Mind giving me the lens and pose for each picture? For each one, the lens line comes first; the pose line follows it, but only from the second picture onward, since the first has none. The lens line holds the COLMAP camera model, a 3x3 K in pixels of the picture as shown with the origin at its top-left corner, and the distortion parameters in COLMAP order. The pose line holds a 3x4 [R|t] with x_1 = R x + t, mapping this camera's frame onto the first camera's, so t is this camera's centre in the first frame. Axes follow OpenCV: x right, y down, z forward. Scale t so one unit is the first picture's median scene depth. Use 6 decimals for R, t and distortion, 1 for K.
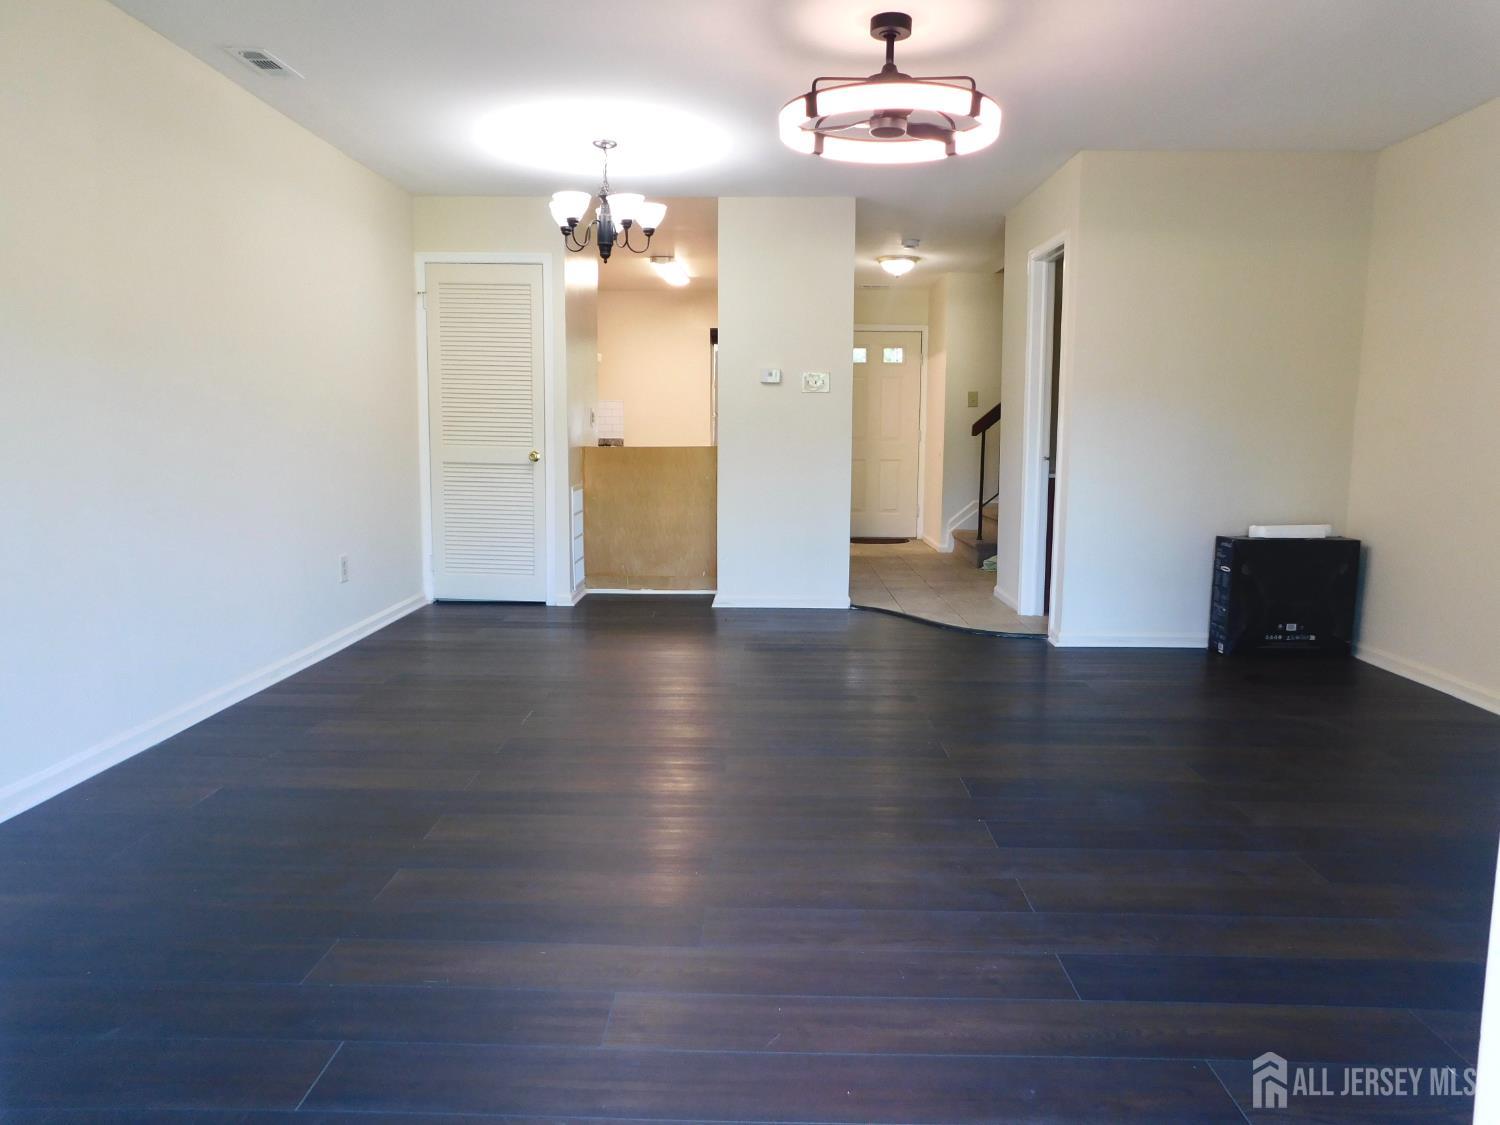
lens RADIAL K [[1016.8, 0, 750.0], [0, 1016.8, 562.5], [0, 0, 1]] dist [-0.075187, 0.059497]
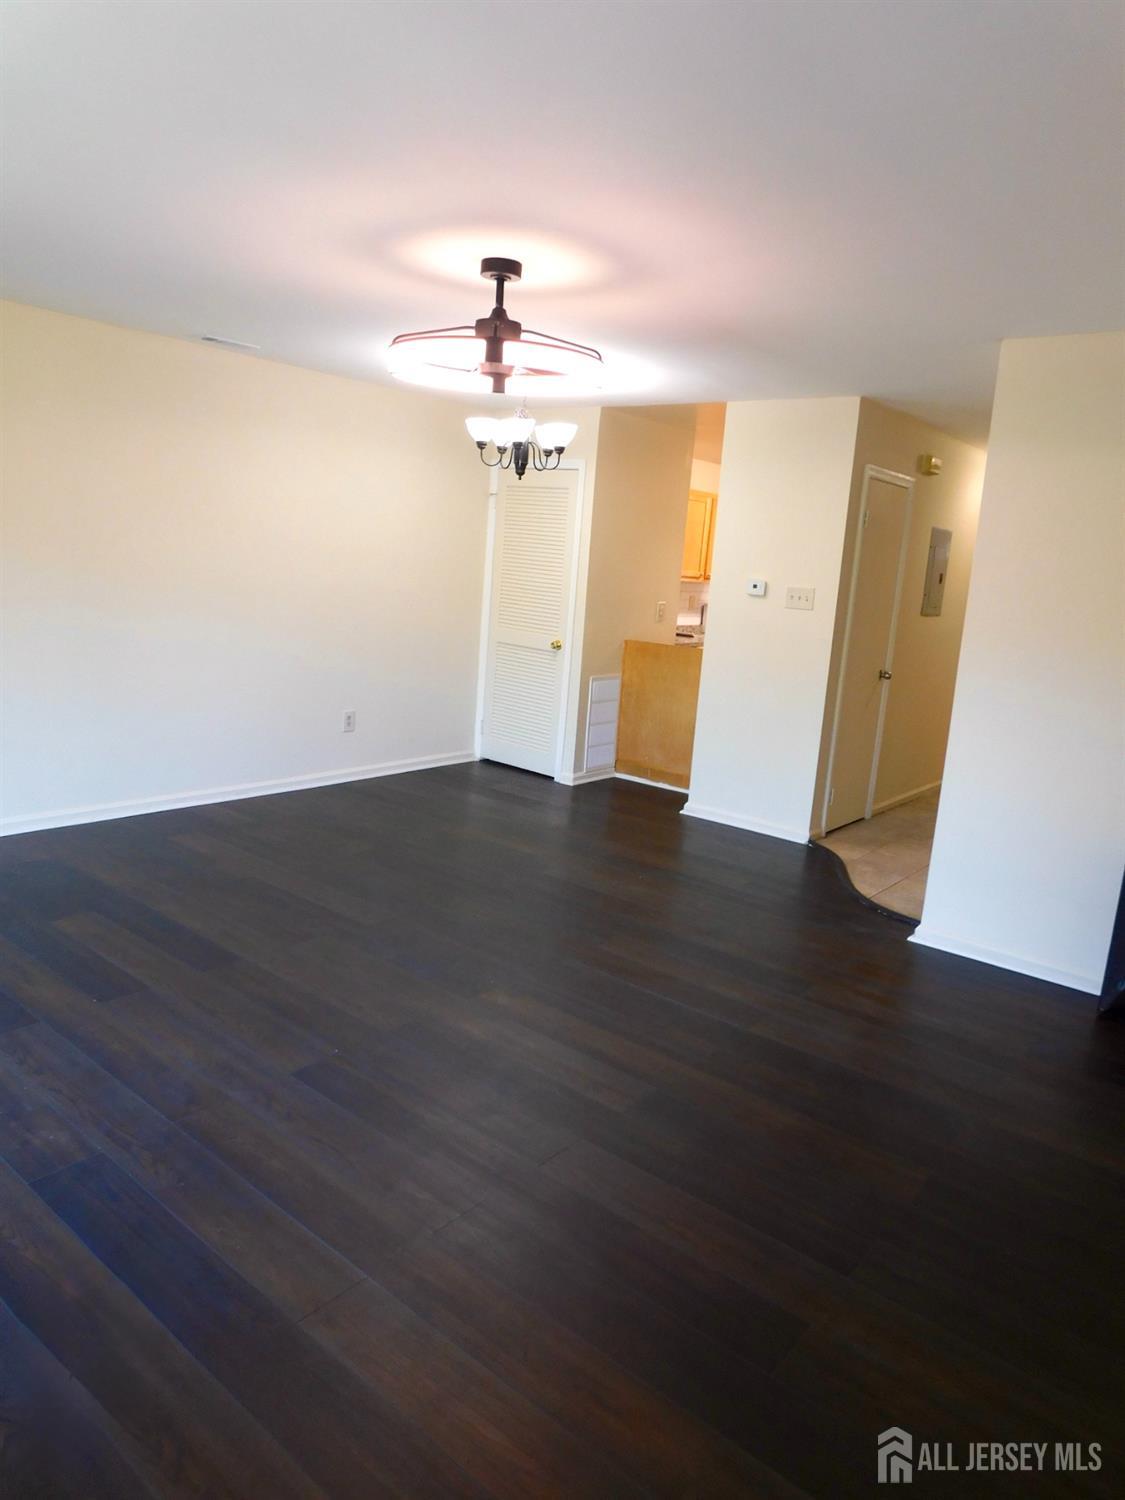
lens RADIAL K [[997.0, 0, 562.5], [0, 997.0, 750.0], [0, 0, 1]] dist [-0.069612, 0.053727]
pose [[0.783628, 0.164474, -0.599063, 0.468049], [-0.144867, 0.986110, 0.081240, -0.082964], [0.604104, 0.023122, 0.796570, 0.146631]]
